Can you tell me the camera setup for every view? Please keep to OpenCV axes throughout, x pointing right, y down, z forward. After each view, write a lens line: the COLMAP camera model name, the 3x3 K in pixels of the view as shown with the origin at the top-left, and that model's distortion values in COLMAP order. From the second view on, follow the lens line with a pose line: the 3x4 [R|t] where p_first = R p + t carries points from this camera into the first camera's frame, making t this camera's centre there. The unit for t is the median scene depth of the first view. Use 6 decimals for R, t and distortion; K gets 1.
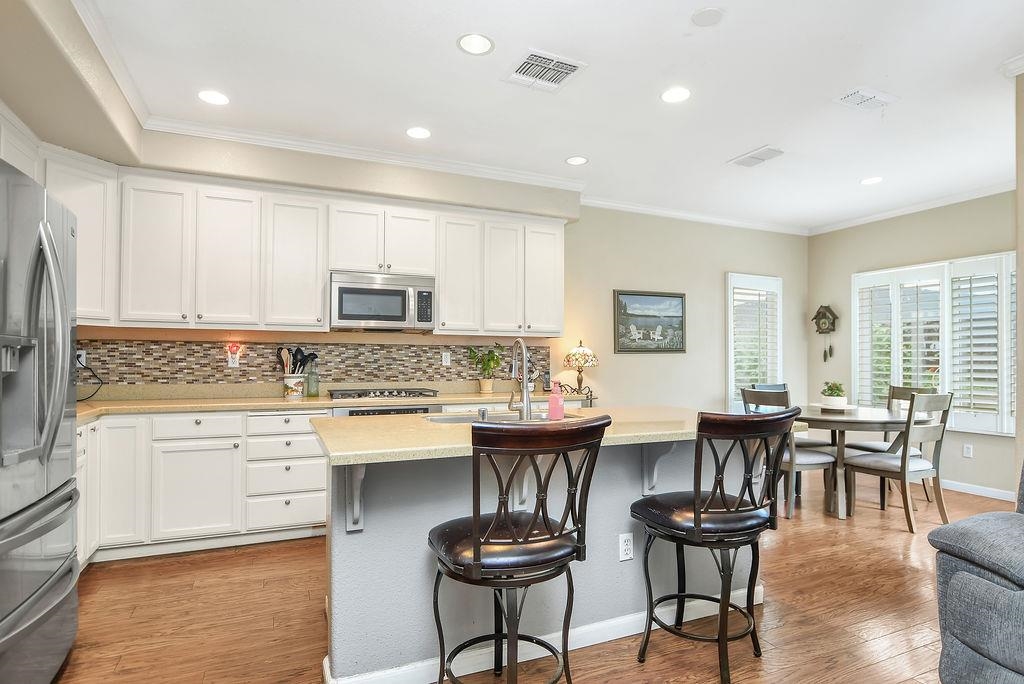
lens RADIAL K [[552.7, 0, 517.8], [0, 552.7, 349.0], [0, 0, 1]] dist [-0.005681, 0.000011]
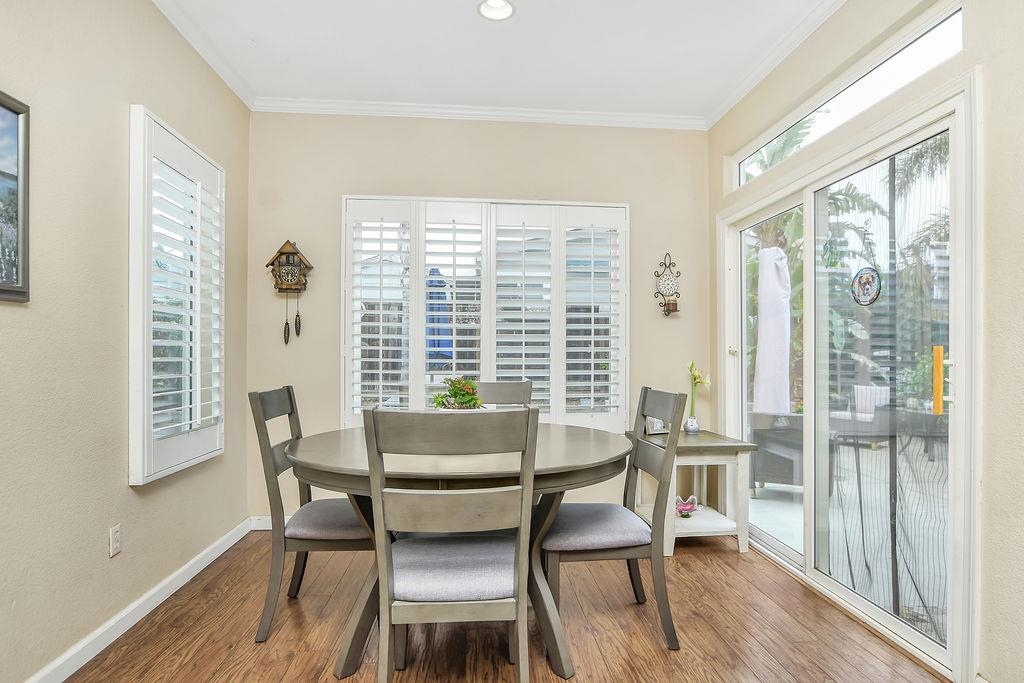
lens RADIAL K [[565.1, 0, 529.2], [0, 565.1, 357.4], [0, 0, 1]] dist [-0.018545, 0.006067]
pose [[0.297543, 0.001665, 0.954707, 0.121683], [-0.025988, 0.999642, 0.006356, 0.039235], [-0.954355, -0.026702, 0.297480, 0.869215]]
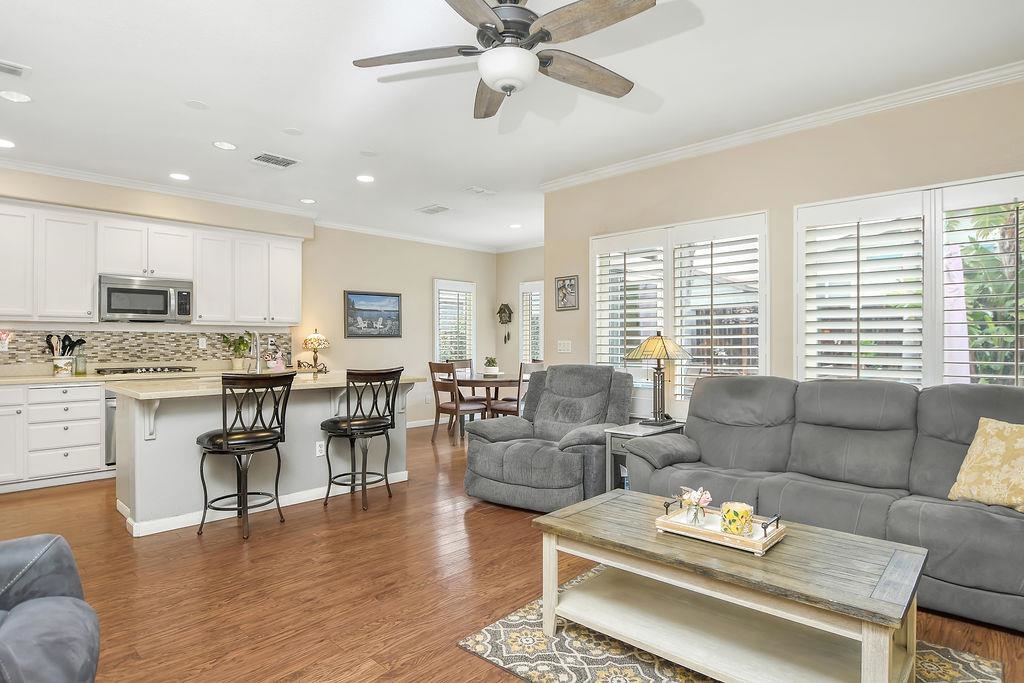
lens RADIAL K [[565.1, 0, 522.3], [0, 565.1, 340.1], [0, 0, 1]] dist [-0.018545, 0.006067]
pose [[0.922337, -0.003405, 0.386370, 0.054350], [-0.002933, 0.999871, 0.015812, -0.012771], [-0.386374, -0.015717, 0.922208, -0.520054]]
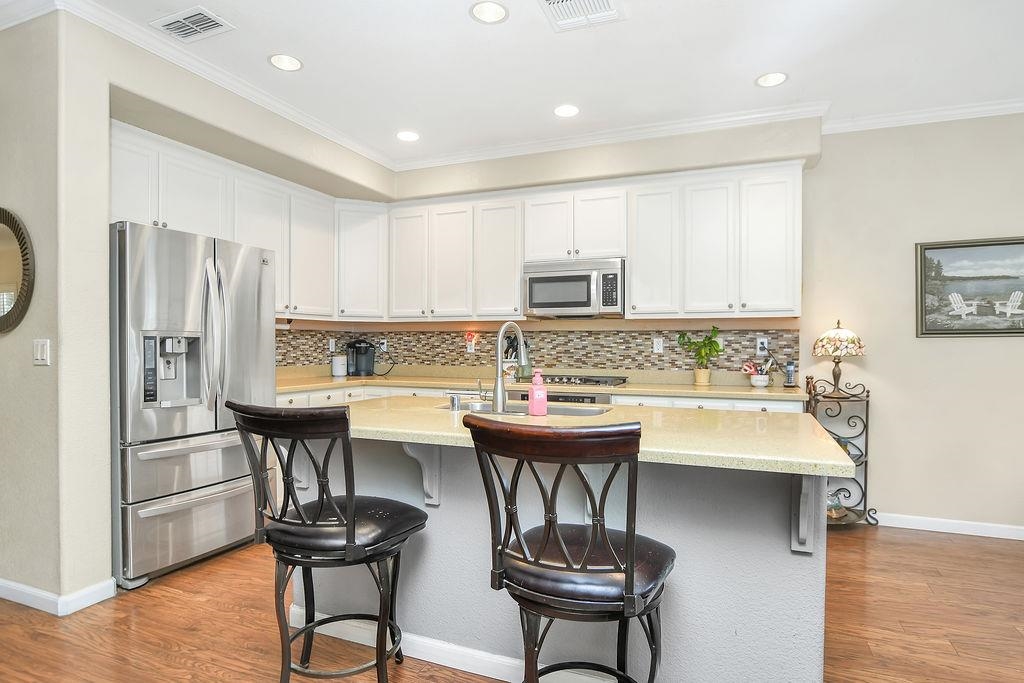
lens RADIAL K [[565.1, 0, 518.9], [0, 565.1, 345.9], [0, 0, 1]] dist [-0.018545, 0.006067]
pose [[0.699244, 0.001928, -0.714880, 0.400431], [0.015271, 0.999728, 0.017633, -0.001086], [0.714720, -0.023247, 0.699025, 0.208639]]
